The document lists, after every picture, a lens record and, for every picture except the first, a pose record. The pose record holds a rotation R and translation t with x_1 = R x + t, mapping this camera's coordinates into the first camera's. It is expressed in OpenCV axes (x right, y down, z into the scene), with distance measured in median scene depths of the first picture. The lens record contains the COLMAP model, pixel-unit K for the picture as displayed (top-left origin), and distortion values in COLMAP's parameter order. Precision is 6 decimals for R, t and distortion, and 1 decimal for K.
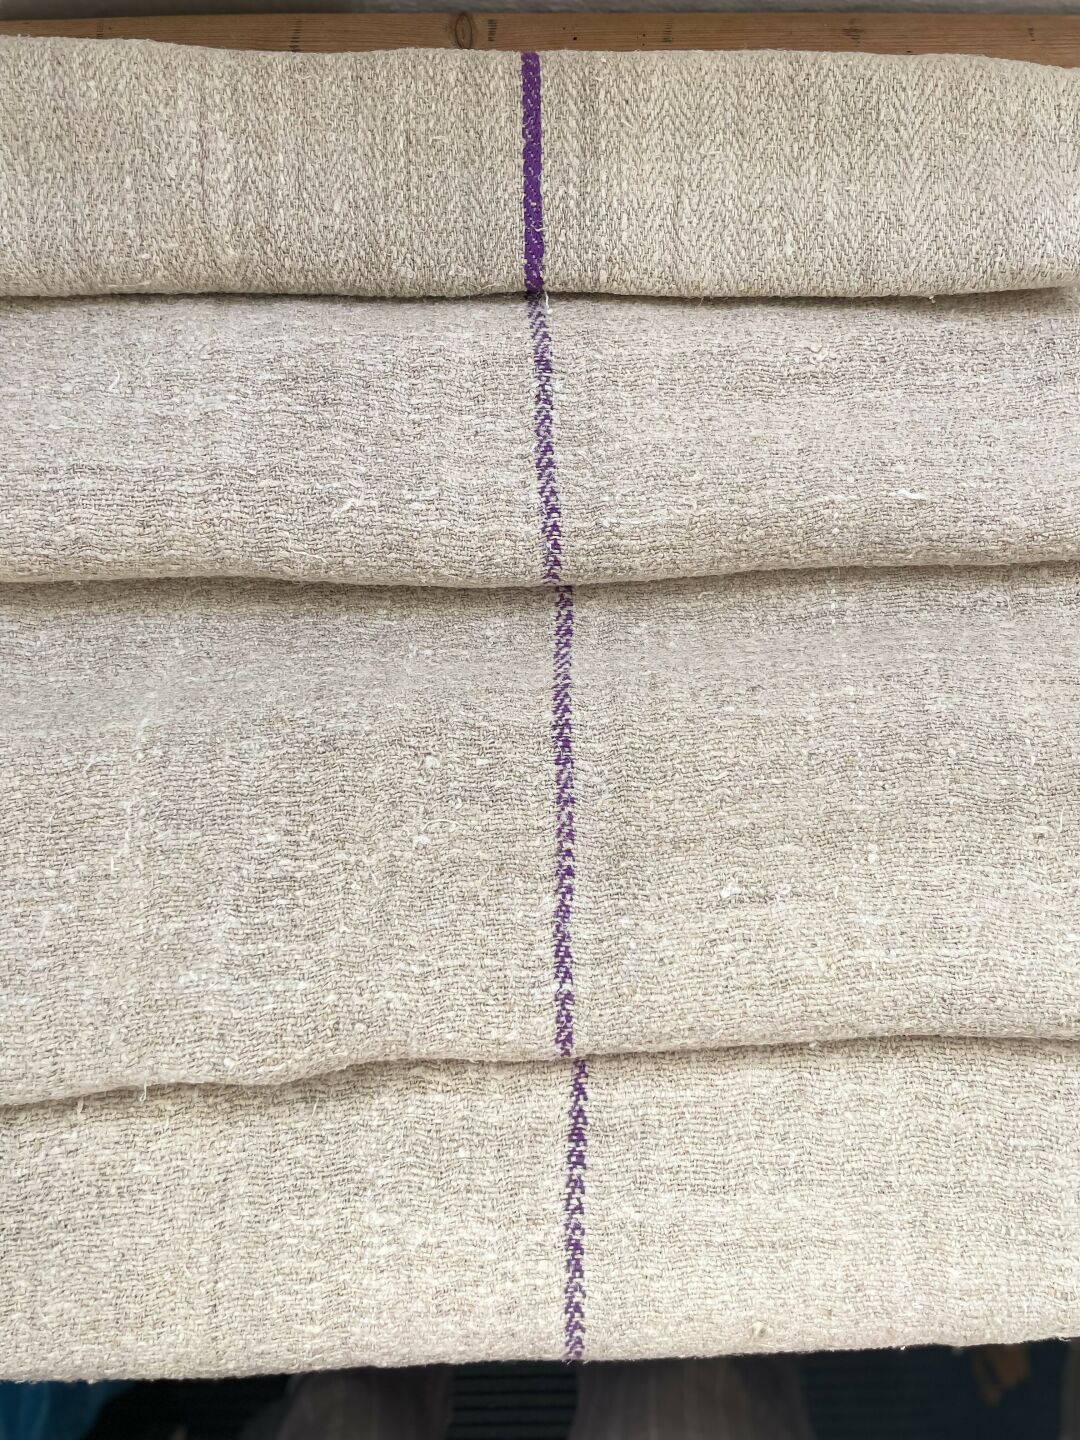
lens RADIAL K [[1104.9, 0, 554.5], [0, 1104.9, 715.8], [0, 0, 1]] dist [0.090196, -0.137144]
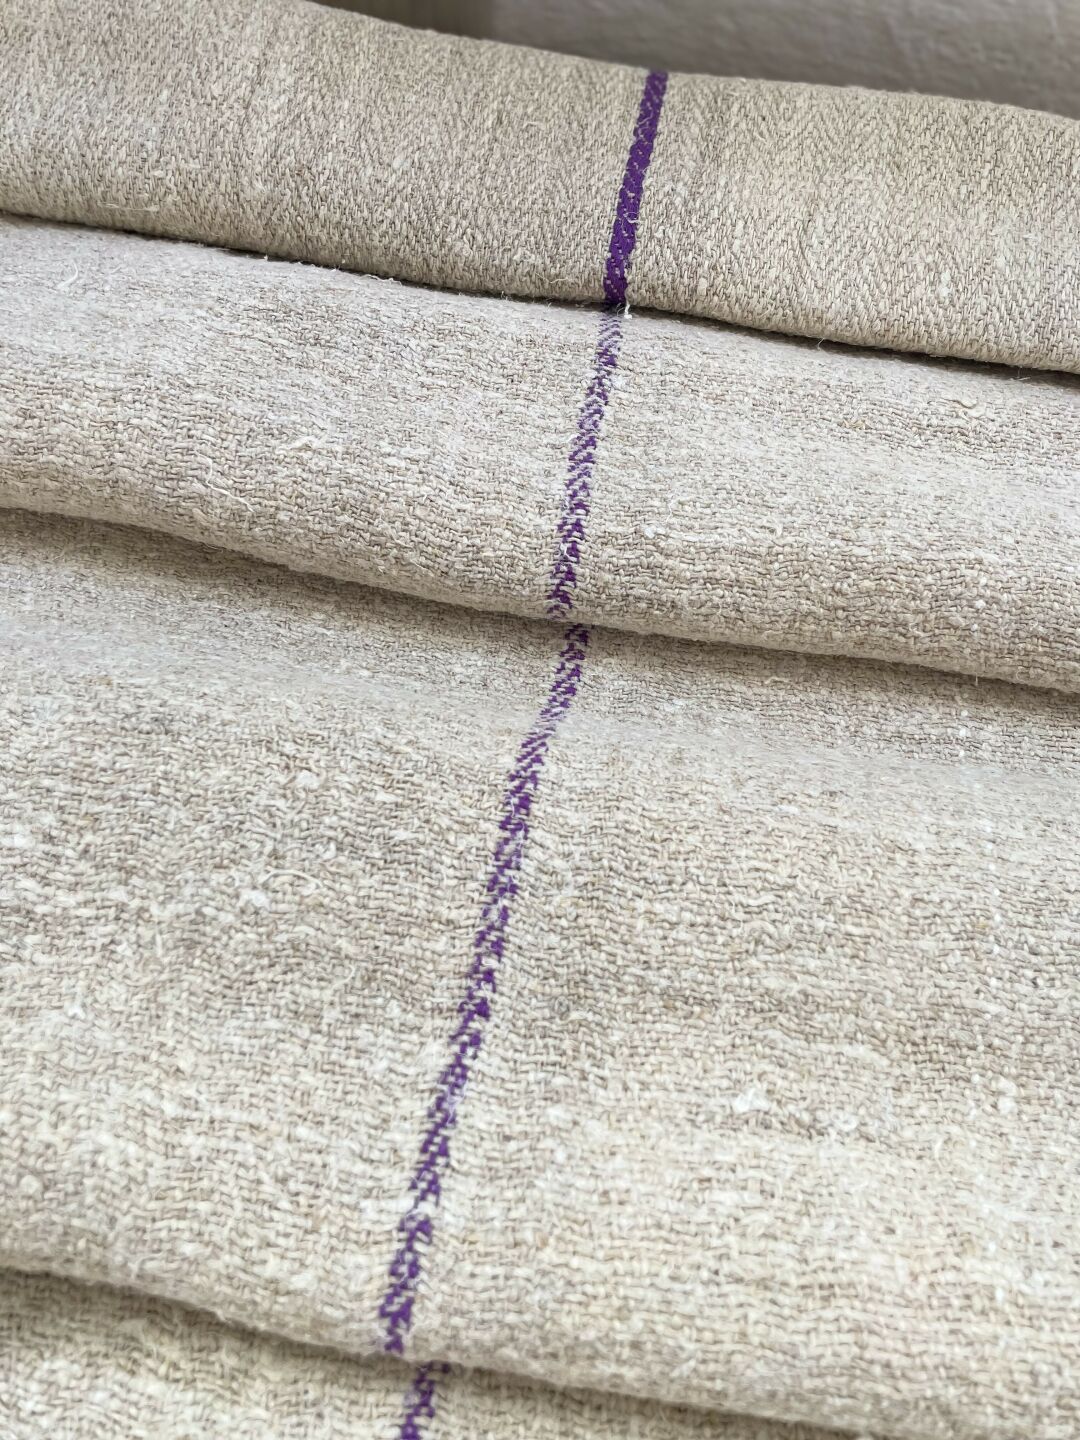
lens RADIAL K [[1104.9, 0, 554.5], [0, 1104.9, 715.8], [0, 0, 1]] dist [0.090196, -0.137144]
pose [[0.978449, 0.180996, -0.099392, 0.079901], [-0.204124, 0.920486, -0.333226, 0.183128], [0.031176, 0.346333, 0.937594, 0.384723]]
